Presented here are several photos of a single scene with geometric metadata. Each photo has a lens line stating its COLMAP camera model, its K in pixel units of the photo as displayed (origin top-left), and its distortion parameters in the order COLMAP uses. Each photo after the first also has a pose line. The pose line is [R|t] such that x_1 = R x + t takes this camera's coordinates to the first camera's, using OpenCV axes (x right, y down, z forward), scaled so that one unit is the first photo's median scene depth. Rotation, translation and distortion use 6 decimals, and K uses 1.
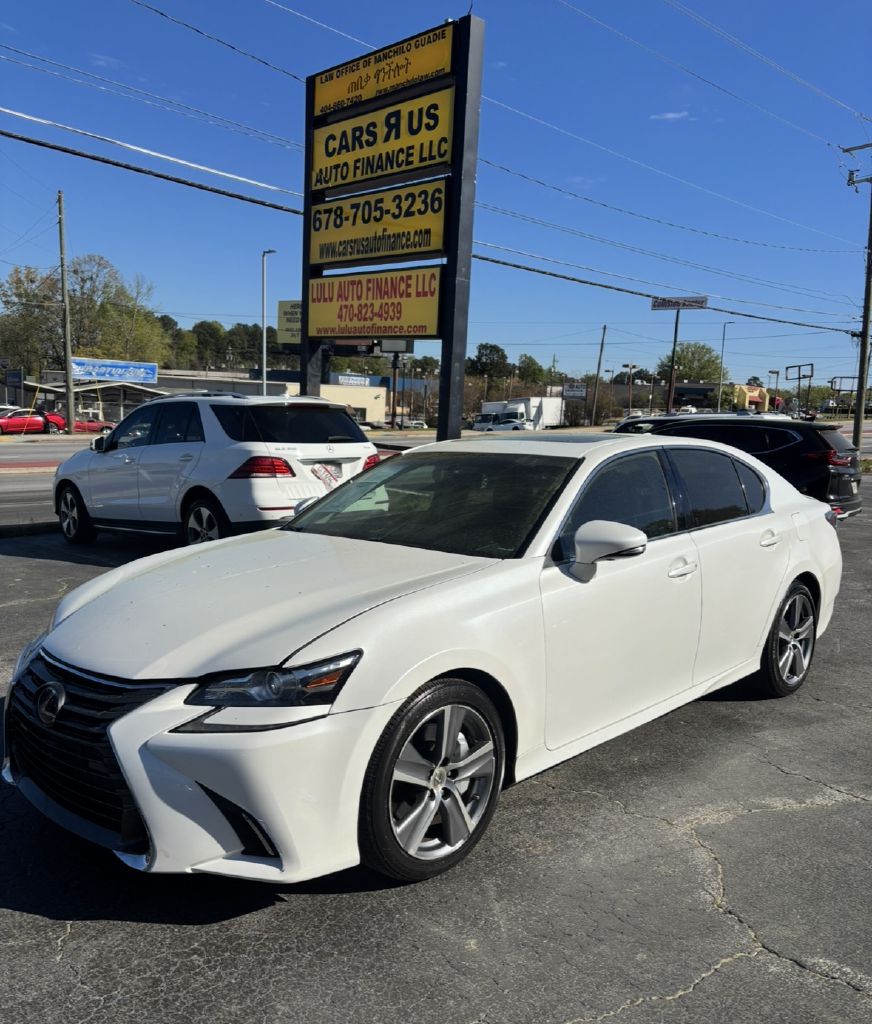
lens RADIAL K [[888.5, 0, 447.2], [0, 888.5, 565.4], [0, 0, 1]] dist [-0.011733, 0.068850]
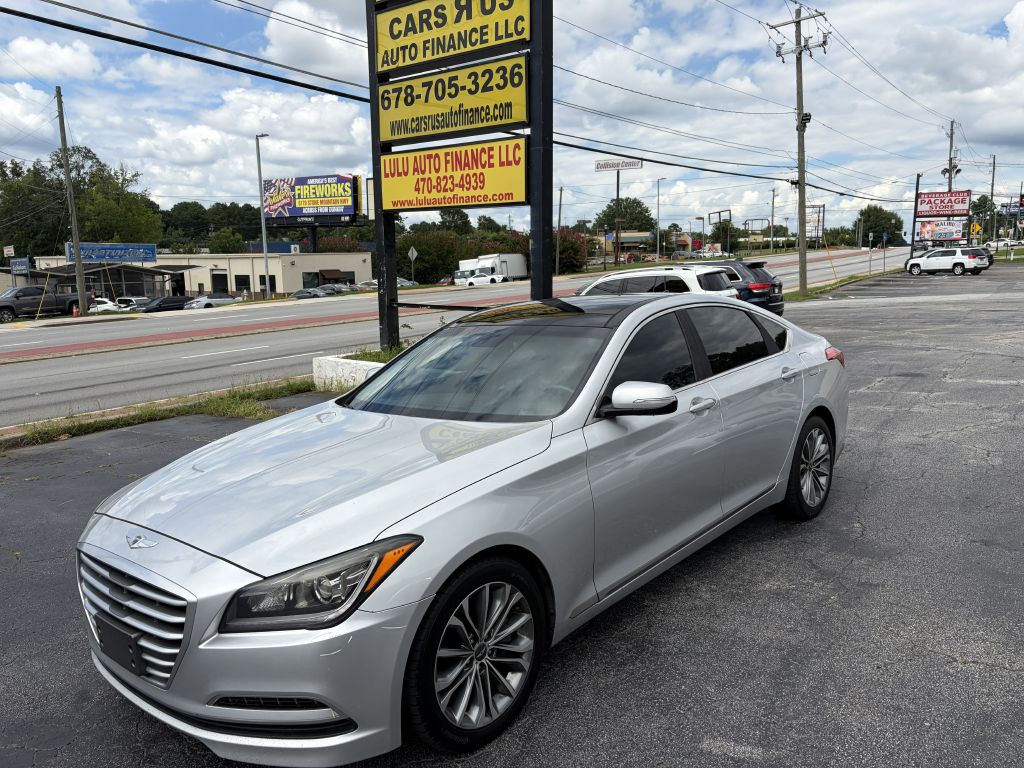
lens RADIAL K [[778.2, 0, 514.0], [0, 778.2, 391.1], [0, 0, 1]] dist [0.018223, -0.004495]
pose [[0.989291, -0.085196, 0.118510, -0.145155], [0.086764, 0.996196, -0.008123, -0.024812], [-0.117367, 0.018318, 0.992920, 0.074241]]
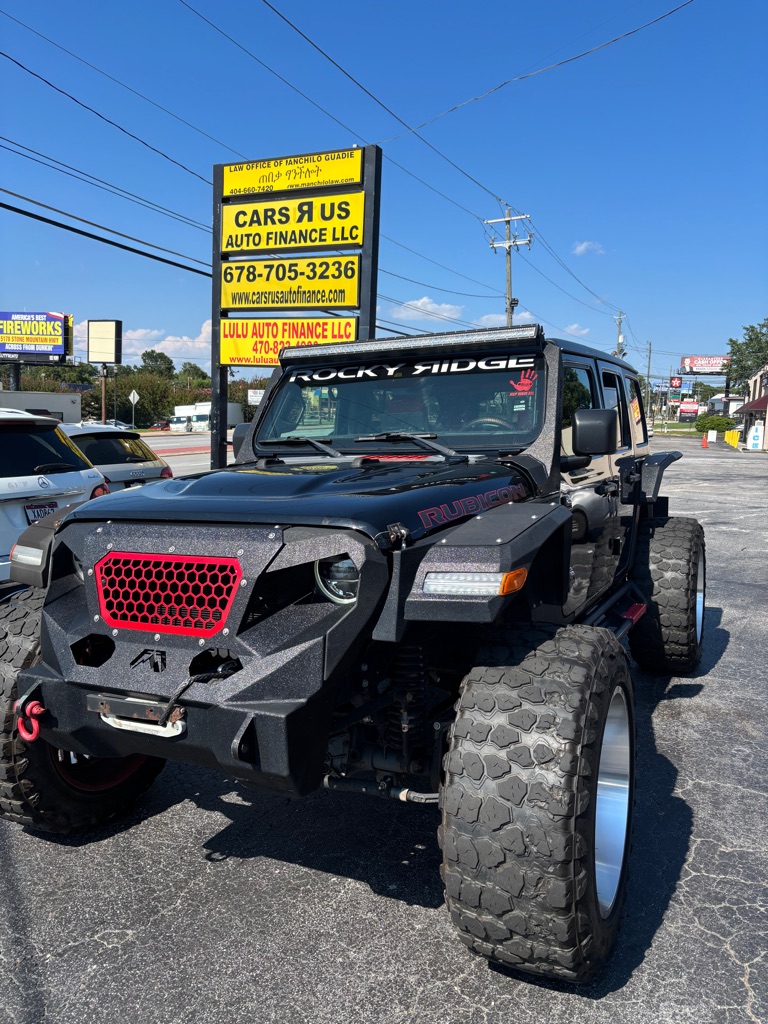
lens RADIAL K [[778.2, 0, 393.4], [0, 778.2, 514.4], [0, 0, 1]] dist [0.018223, -0.004495]
pose [[0.934896, -0.059944, 0.349823, -0.362976], [0.074252, 0.996857, -0.027623, 0.004533], [-0.347067, 0.051799, 0.936409, -0.123017]]
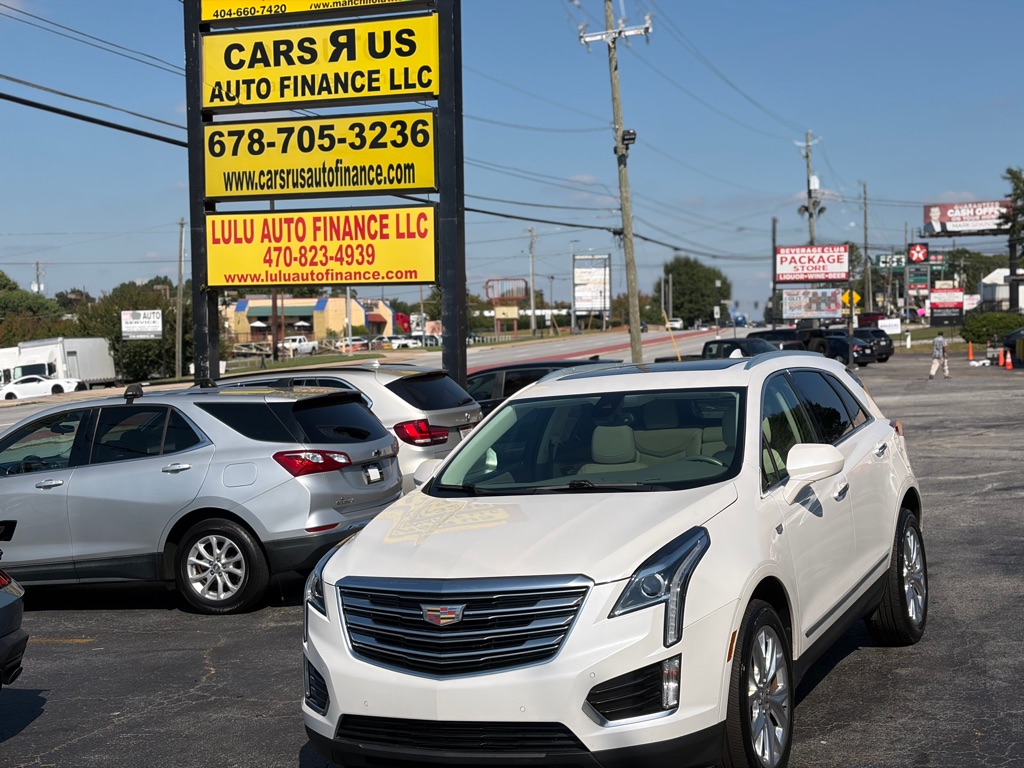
lens RADIAL K [[1536.7, 0, 521.9], [0, 1536.7, 401.8], [0, 0, 1]] dist [0.118548, 0.000000]
pose [[0.896046, -0.084157, 0.435911, -0.565151], [0.142475, 0.984444, -0.102811, 0.022420], [-0.420478, 0.154230, 0.894098, -0.343303]]
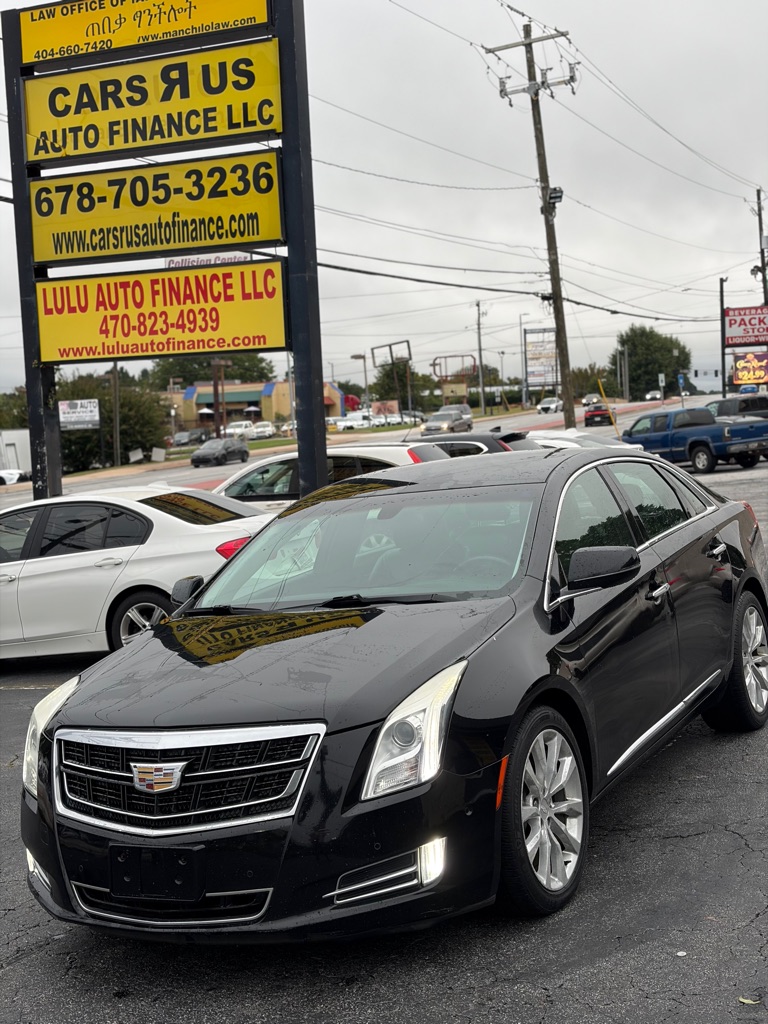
lens RADIAL K [[1538.5, 0, 381.3], [0, 1538.5, 538.1], [0, 0, 1]] dist [0.088674, 0.000000]
pose [[0.919923, -0.125699, 0.371405, -0.422651], [0.165655, 0.983128, -0.077576, 0.018730], [-0.355388, 0.132889, 0.925224, -0.224038]]
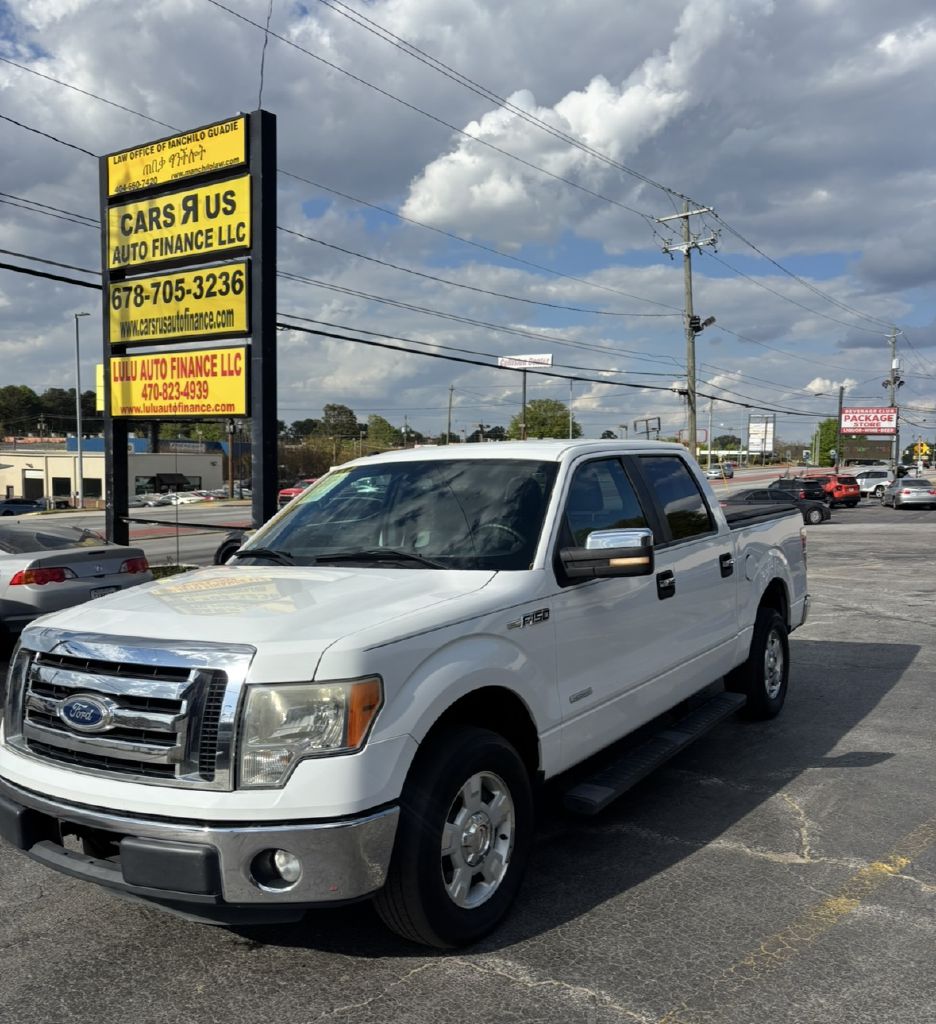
lens RADIAL K [[952.0, 0, 485.0], [0, 952.0, 549.6], [0, 0, 1]] dist [0.008382, 0.000000]
pose [[0.980445, -0.052570, 0.189641, 0.038606], [0.069495, 0.994063, -0.083726, -0.001741], [-0.184113, 0.095268, 0.978277, -0.067582]]
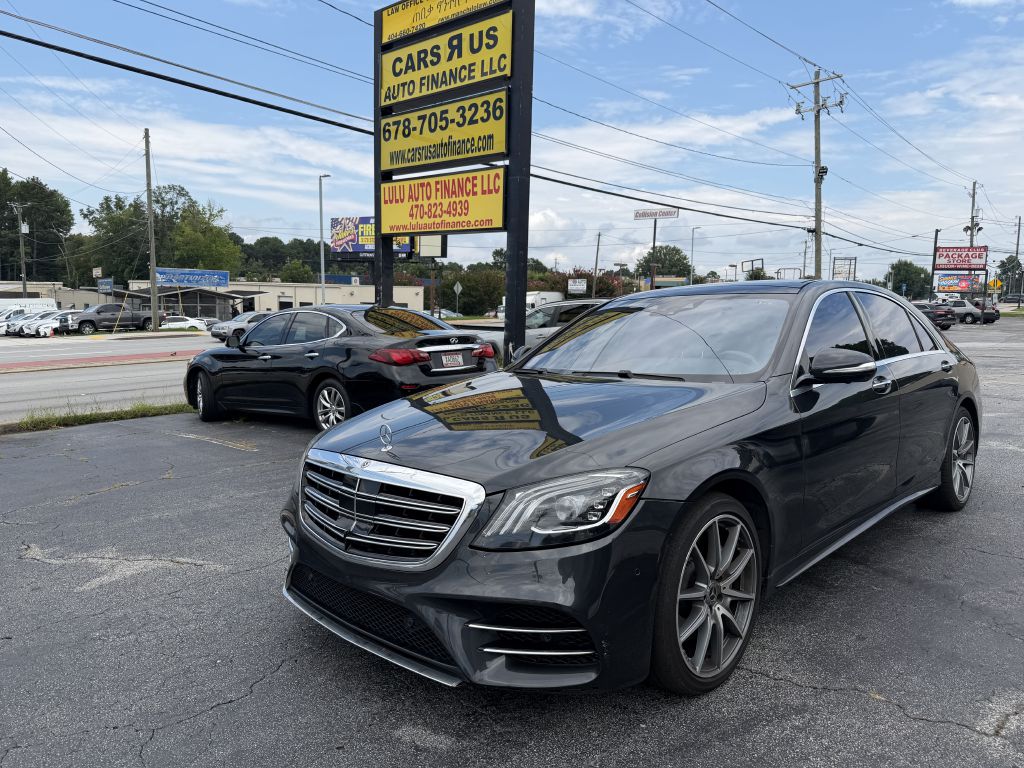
lens RADIAL K [[722.7, 0, 519.3], [0, 722.7, 388.4], [0, 0, 1]] dist [0.051666, -0.087609]
pose [[0.997122, -0.037395, 0.065943, -0.054863], [0.041139, 0.997562, -0.056370, -0.001831], [-0.063675, 0.058921, 0.996230, 0.088462]]
